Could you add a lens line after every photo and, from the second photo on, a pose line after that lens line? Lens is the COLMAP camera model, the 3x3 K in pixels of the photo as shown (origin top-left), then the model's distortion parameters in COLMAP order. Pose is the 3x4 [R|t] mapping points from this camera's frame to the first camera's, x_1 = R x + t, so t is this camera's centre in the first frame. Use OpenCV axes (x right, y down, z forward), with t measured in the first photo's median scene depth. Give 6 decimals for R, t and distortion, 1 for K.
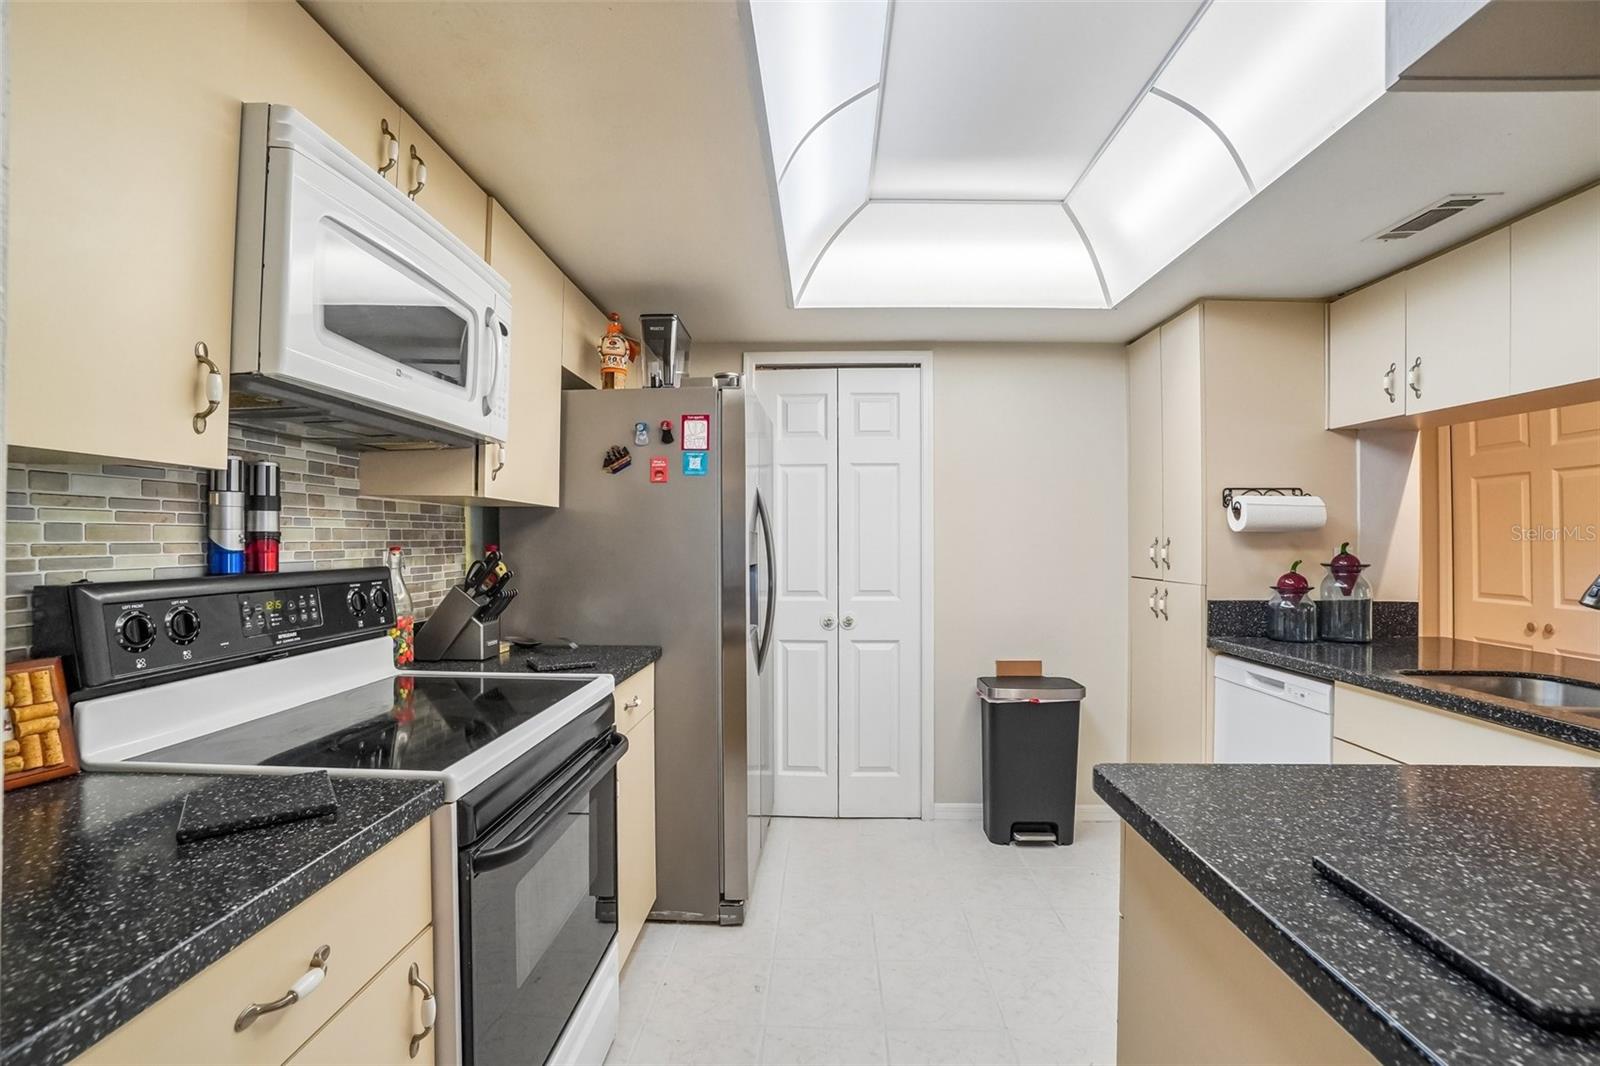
lens RADIAL K [[719.5, 0, 796.2], [0, 719.5, 527.0], [0, 0, 1]] dist [-0.043106, 0.015599]
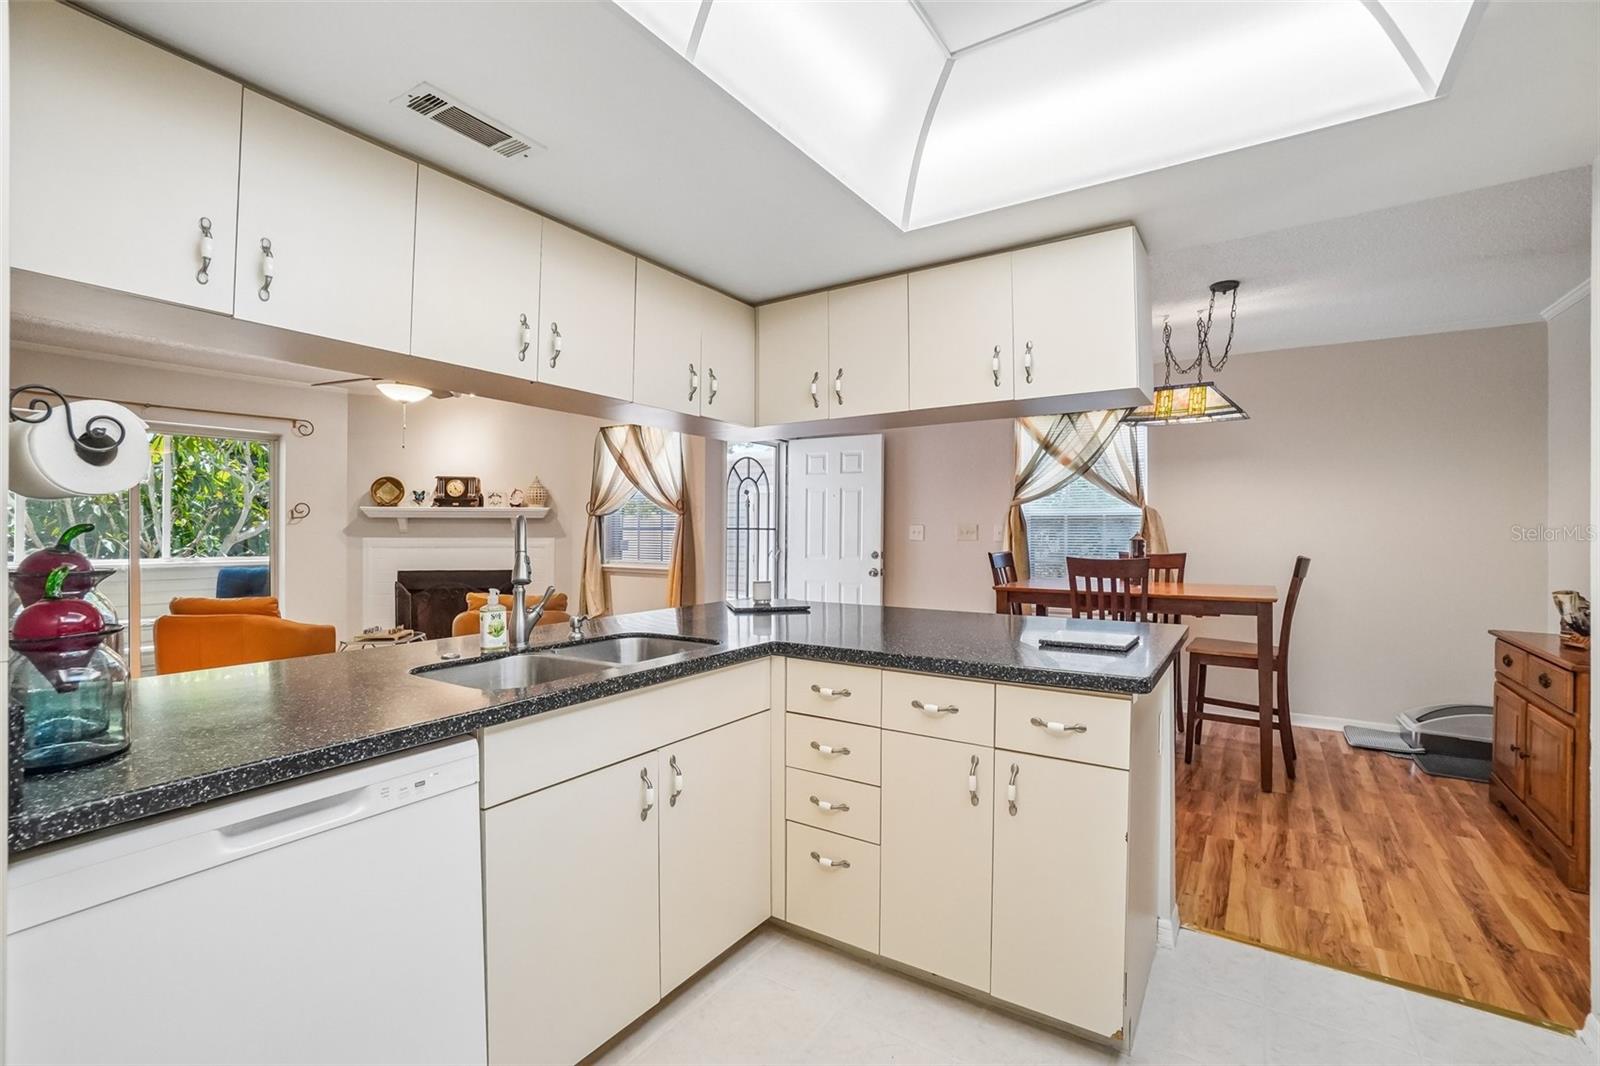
lens RADIAL K [[715.7, 0, 799.9], [0, 715.7, 522.8], [0, 0, 1]] dist [-0.063757, 0.023843]
pose [[-0.855178, -0.004544, 0.518315, 0.191789], [-0.015508, 0.999738, -0.016822, 0.033223], [-0.518103, -0.022424, -0.855024, 1.829698]]
